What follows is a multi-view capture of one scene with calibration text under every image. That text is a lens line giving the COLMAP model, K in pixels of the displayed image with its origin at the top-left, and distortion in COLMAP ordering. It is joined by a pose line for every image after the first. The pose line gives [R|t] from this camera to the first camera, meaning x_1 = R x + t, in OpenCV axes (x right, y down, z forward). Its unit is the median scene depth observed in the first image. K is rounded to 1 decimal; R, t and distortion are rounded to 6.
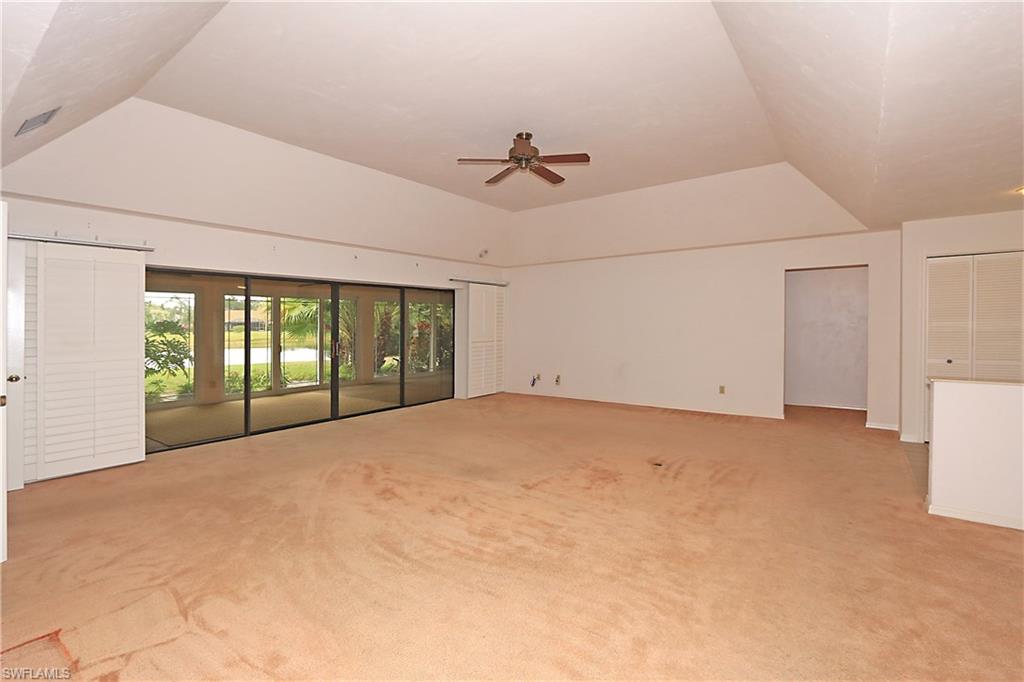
lens RADIAL K [[473.4, 0, 502.2], [0, 473.4, 327.4], [0, 0, 1]] dist [-0.016006, 0.002110]
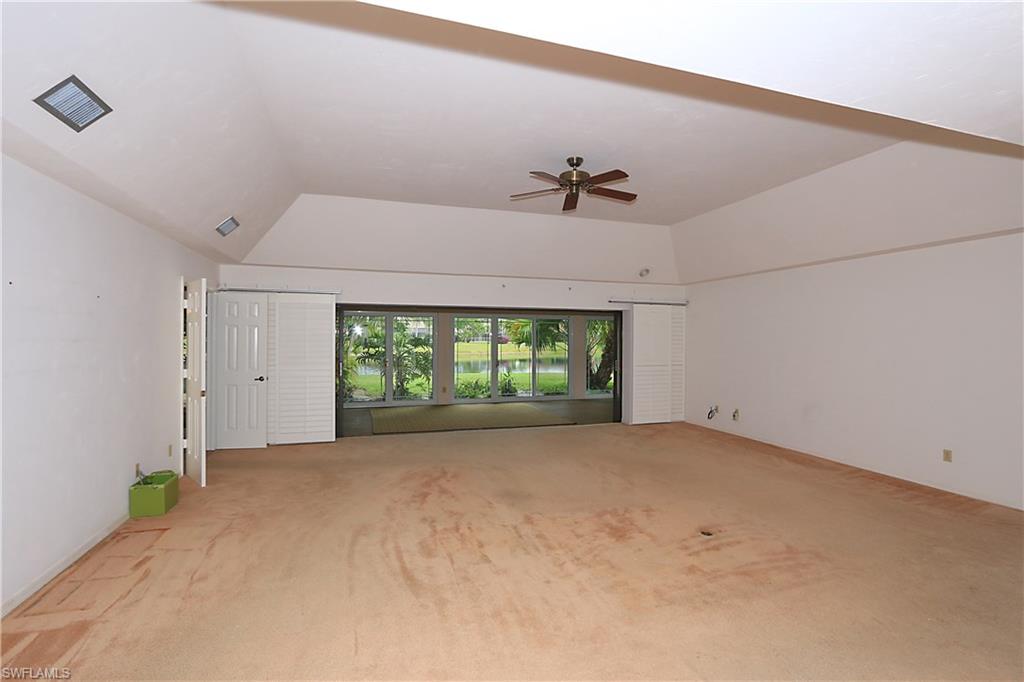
lens RADIAL K [[473.4, 0, 509.3], [0, 473.4, 335.5], [0, 0, 1]] dist [-0.016006, 0.002110]
pose [[0.813995, 0.010451, -0.580777, 0.522098], [-0.015165, 0.999880, -0.003261, -0.042543], [0.580673, 0.011462, 0.814056, 0.138627]]
